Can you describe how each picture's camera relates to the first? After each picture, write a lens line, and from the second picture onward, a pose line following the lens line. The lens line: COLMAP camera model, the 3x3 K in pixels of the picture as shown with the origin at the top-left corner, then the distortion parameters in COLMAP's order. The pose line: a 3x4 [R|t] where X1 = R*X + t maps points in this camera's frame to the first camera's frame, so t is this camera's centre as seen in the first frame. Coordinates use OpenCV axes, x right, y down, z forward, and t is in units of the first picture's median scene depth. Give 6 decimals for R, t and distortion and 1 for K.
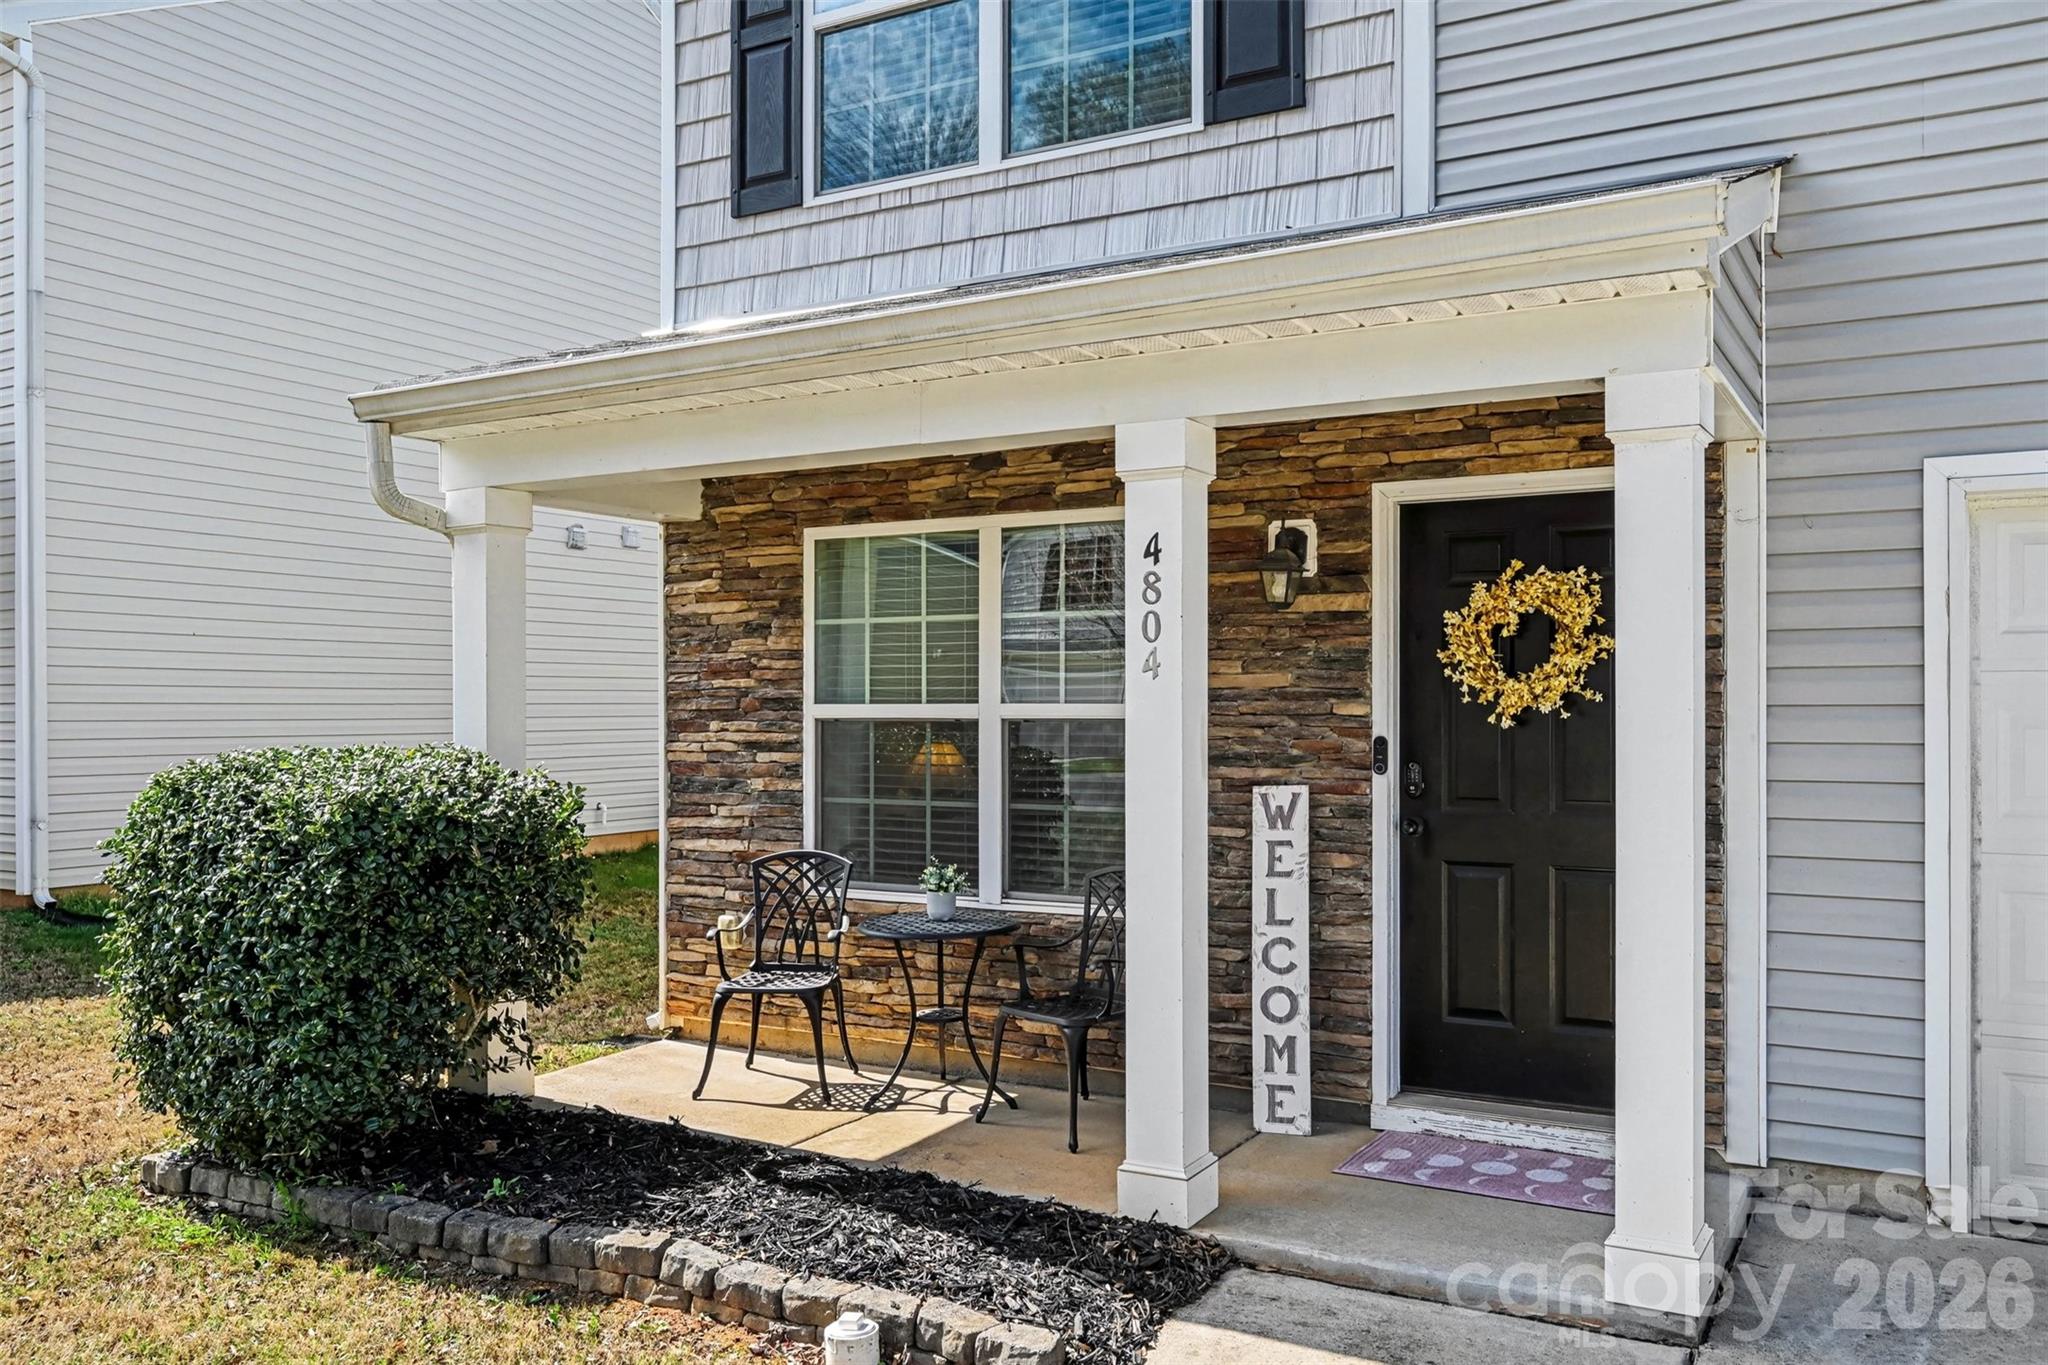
lens RADIAL K [[1627.8, 0, 1027.5], [0, 1627.8, 700.5], [0, 0, 1]] dist [-0.001863, 0.001125]
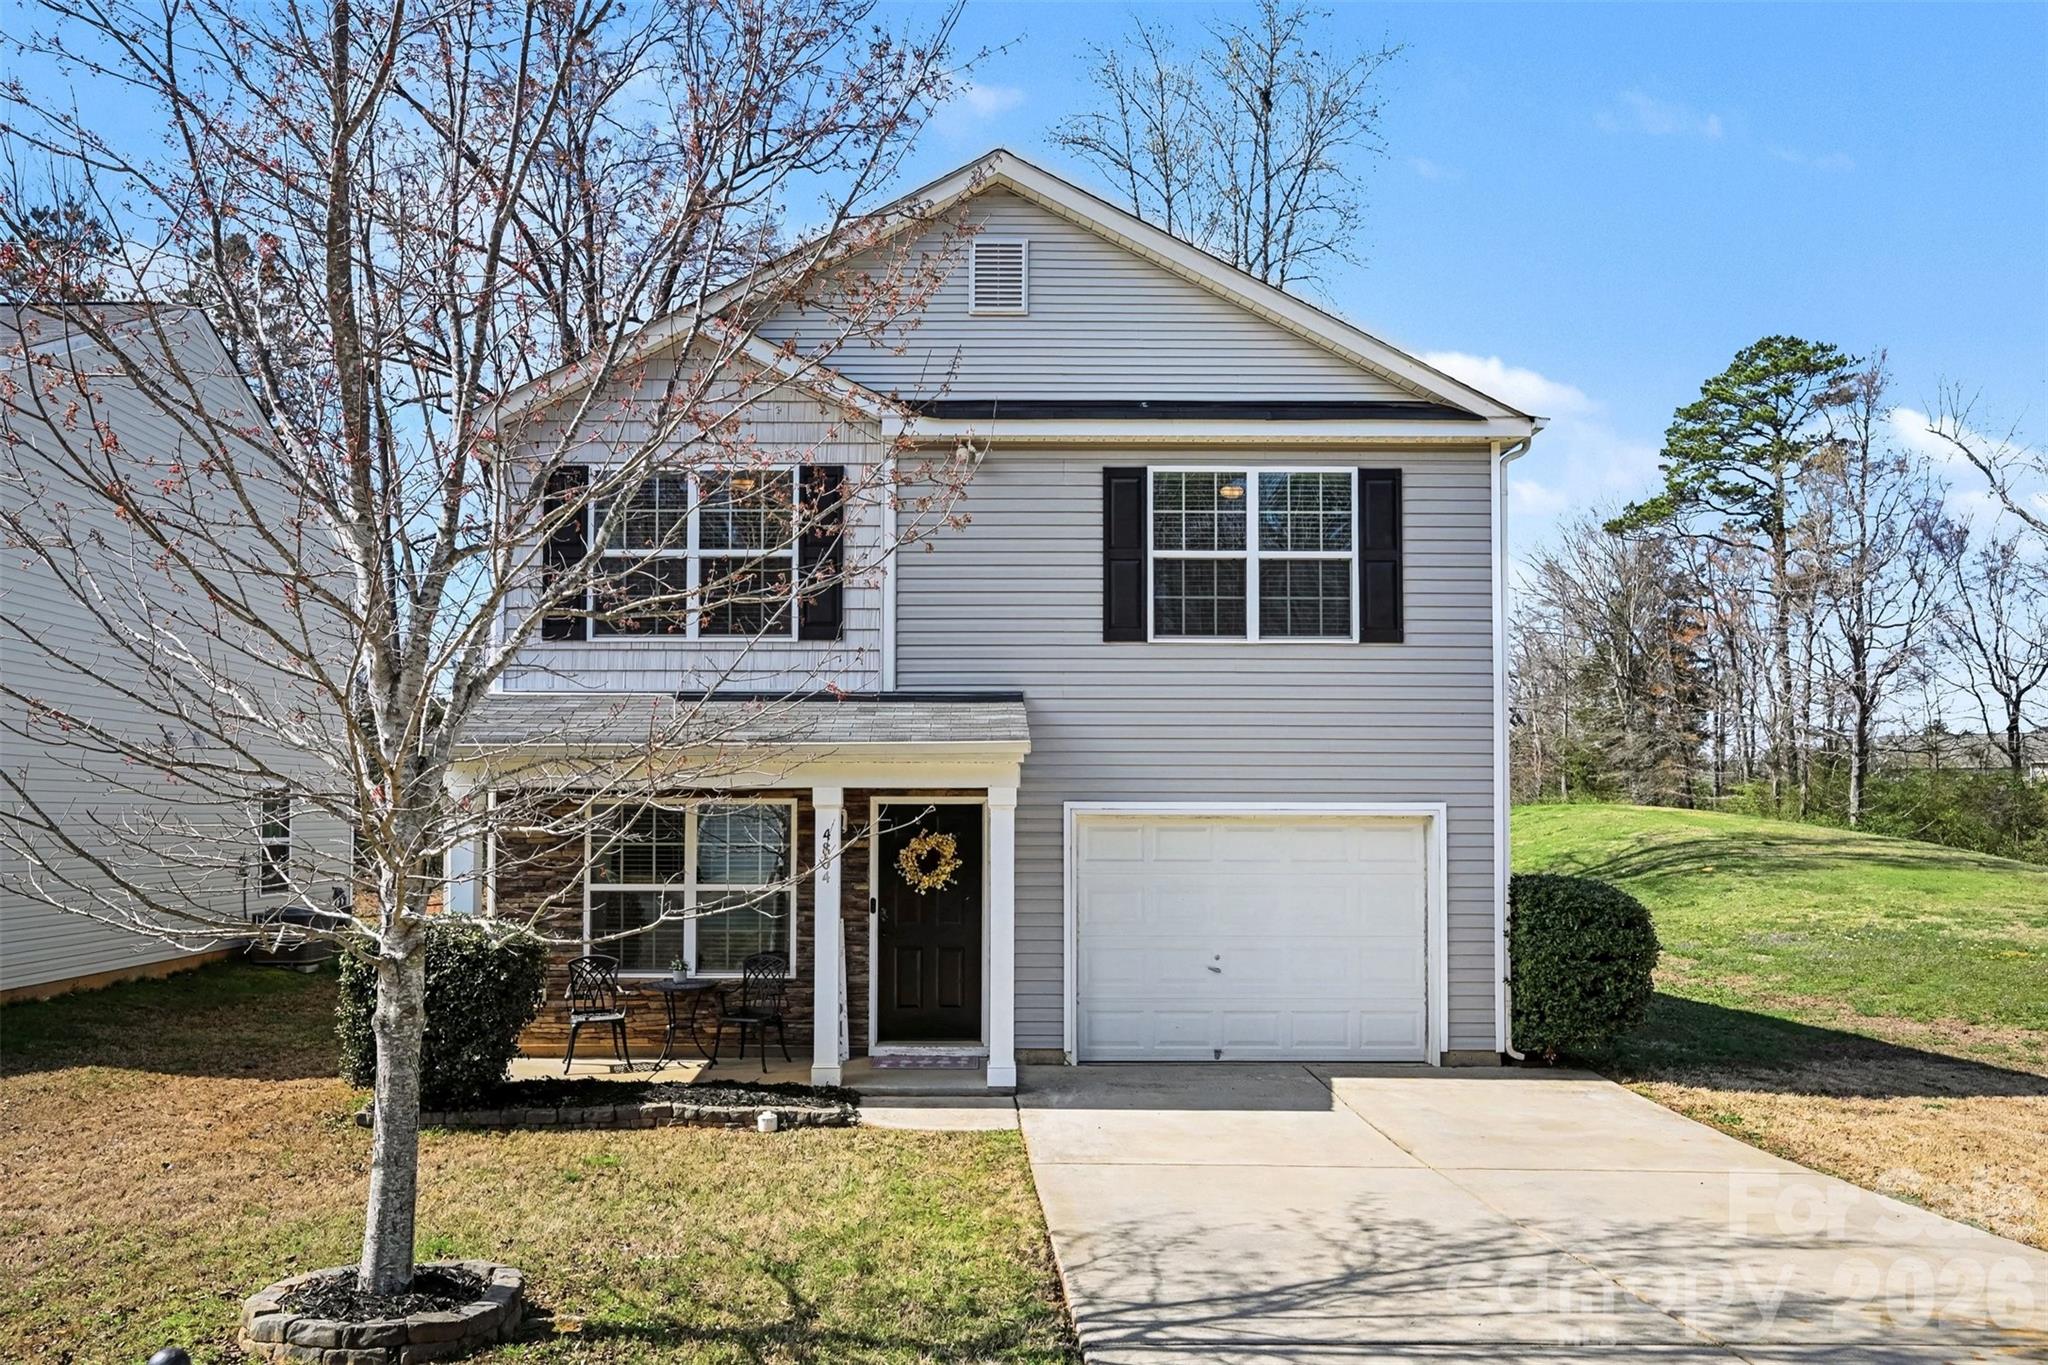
lens RADIAL K [[1427.2, 0, 957.1], [0, 1427.2, 769.9], [0, 0, 1]] dist [0.001204, 0.000840]
pose [[0.866959, 0.020867, 0.497943, -0.749661], [-0.004997, 0.999437, -0.033183, -0.100340], [-0.498355, 0.026281, 0.866575, -0.946373]]
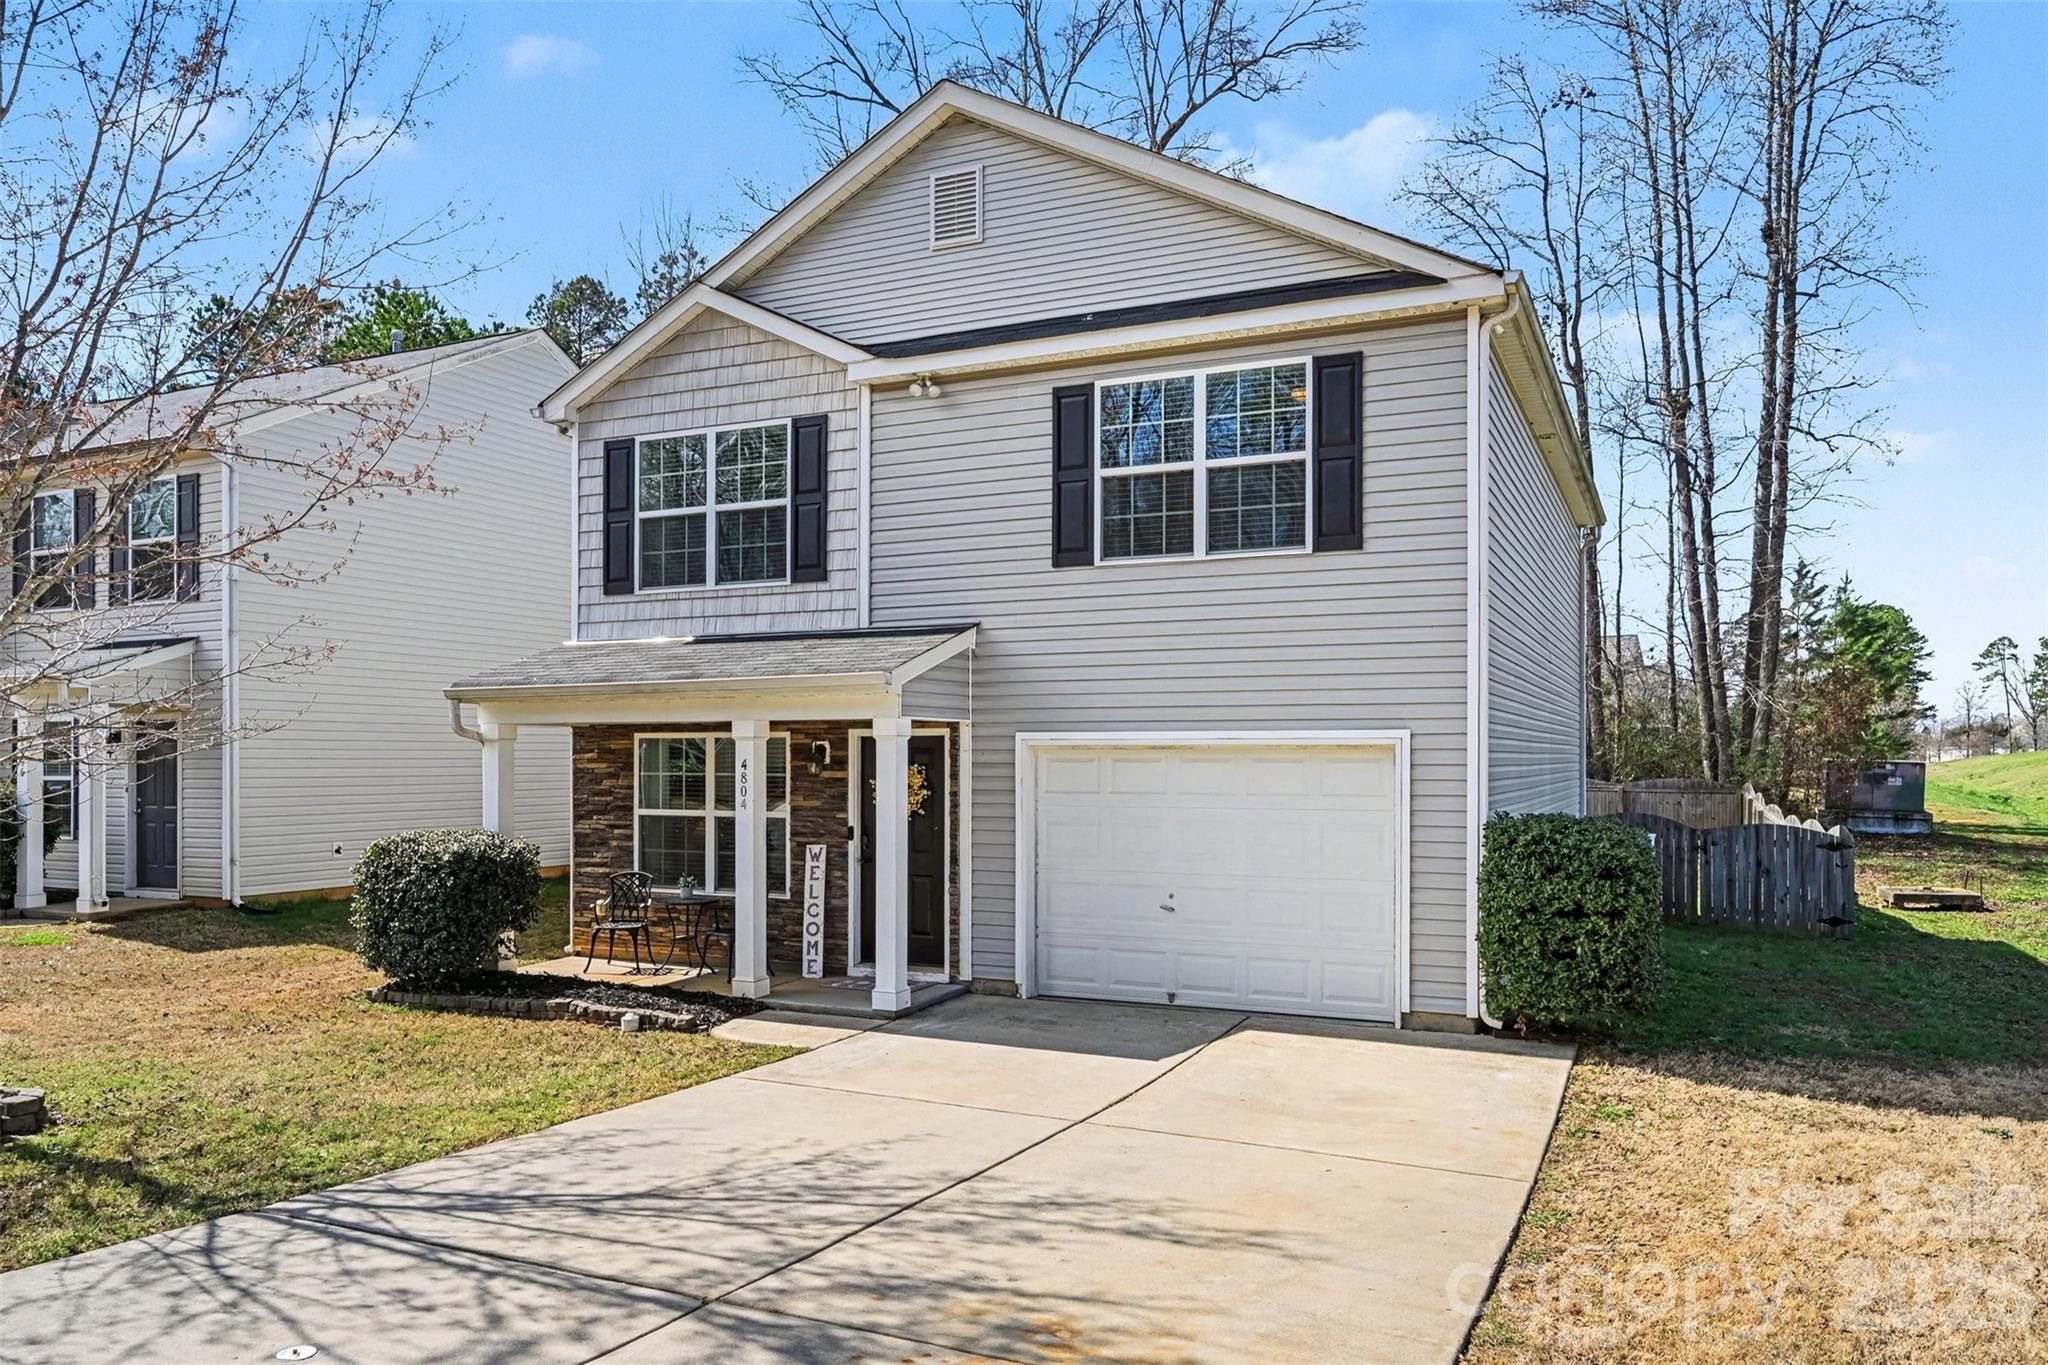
lens RADIAL K [[1436.6, 0, 1018.2], [0, 1436.6, 745.8], [0, 0, 1]] dist [-0.000784, -0.000832]
pose [[0.997028, 0.002057, 0.077017, 0.300212], [-0.001765, 0.999991, -0.003863, -0.096412], [-0.077024, 0.003716, 0.997022, -1.297093]]
